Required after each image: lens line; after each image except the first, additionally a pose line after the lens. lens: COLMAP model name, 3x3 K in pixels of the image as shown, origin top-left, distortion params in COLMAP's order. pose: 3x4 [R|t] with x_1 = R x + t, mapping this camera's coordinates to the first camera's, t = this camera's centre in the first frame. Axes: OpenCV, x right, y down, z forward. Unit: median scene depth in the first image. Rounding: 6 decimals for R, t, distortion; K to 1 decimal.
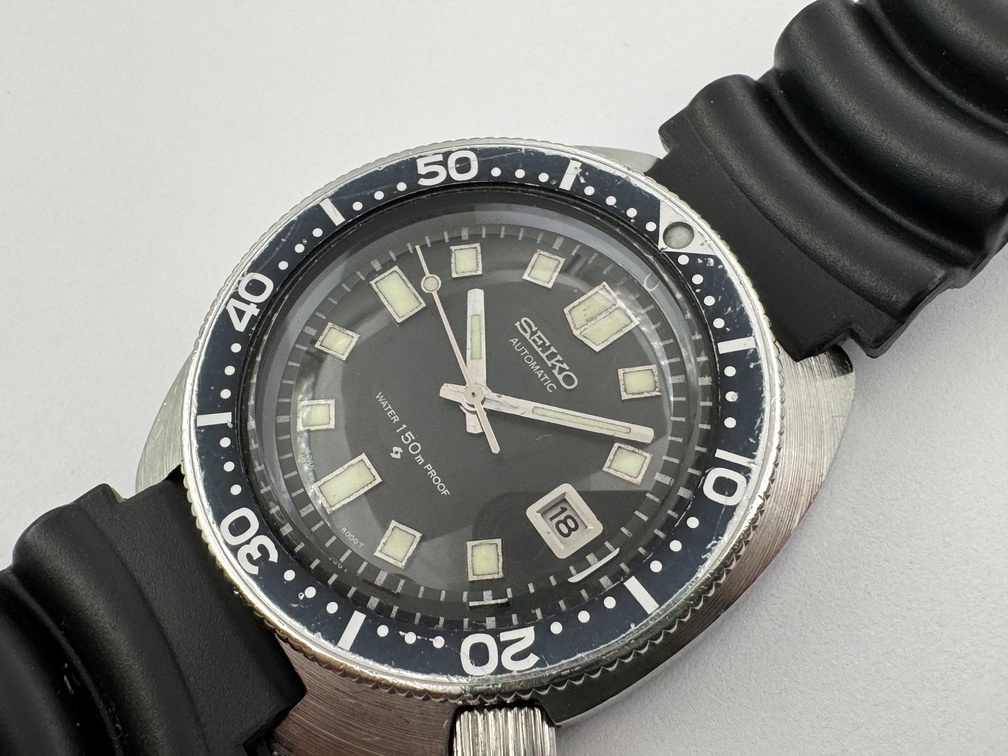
lens RADIAL K [[1026.3, 0, 457.5], [0, 1026.3, 404.3], [0, 0, 1]] dist [0.004823, -0.000758]
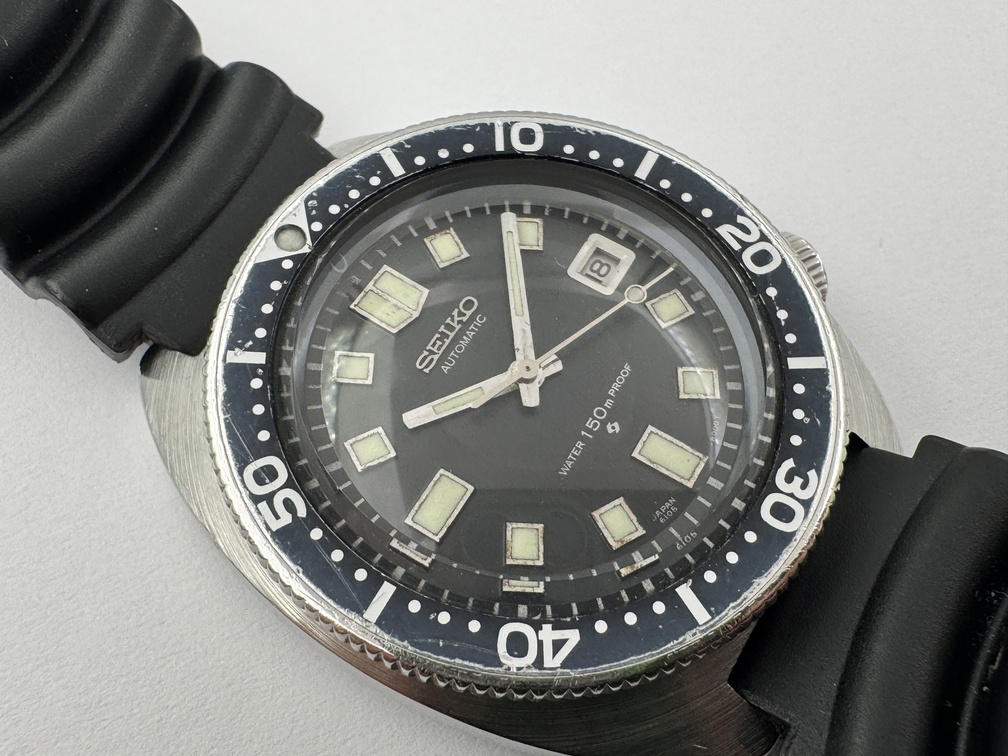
lens RADIAL K [[1026.3, 0, 457.5], [0, 1026.3, 404.3], [0, 0, 1]] dist [0.004823, -0.000758]
pose [[-0.431433, -0.752464, 0.497657, -0.447064], [0.836074, -0.126276, 0.533886, -0.567475], [-0.338888, 0.646415, 0.683595, 0.395337]]
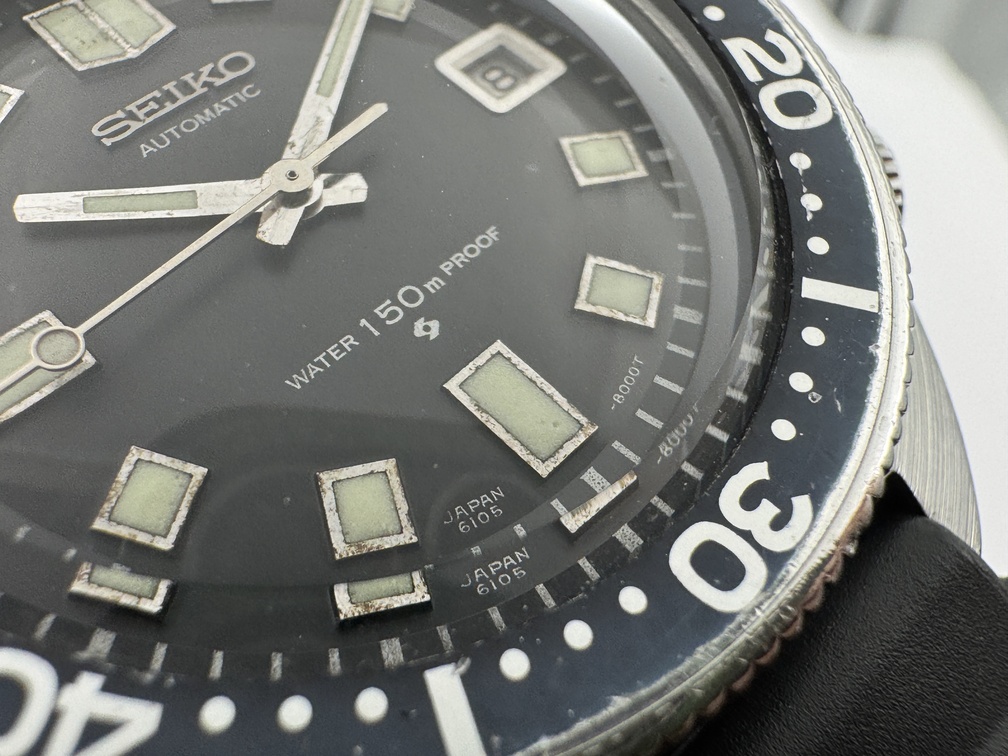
lens RADIAL K [[1060.4, 0, 439.6], [0, 1060.4, 378.3], [0, 0, 1]] dist [-0.114641, 0.423836]
pose [[-0.226183, -0.782649, 0.579915, -0.353313], [0.853375, 0.127844, 0.505377, -0.185080], [-0.469671, 0.609194, 0.638977, 0.707317]]
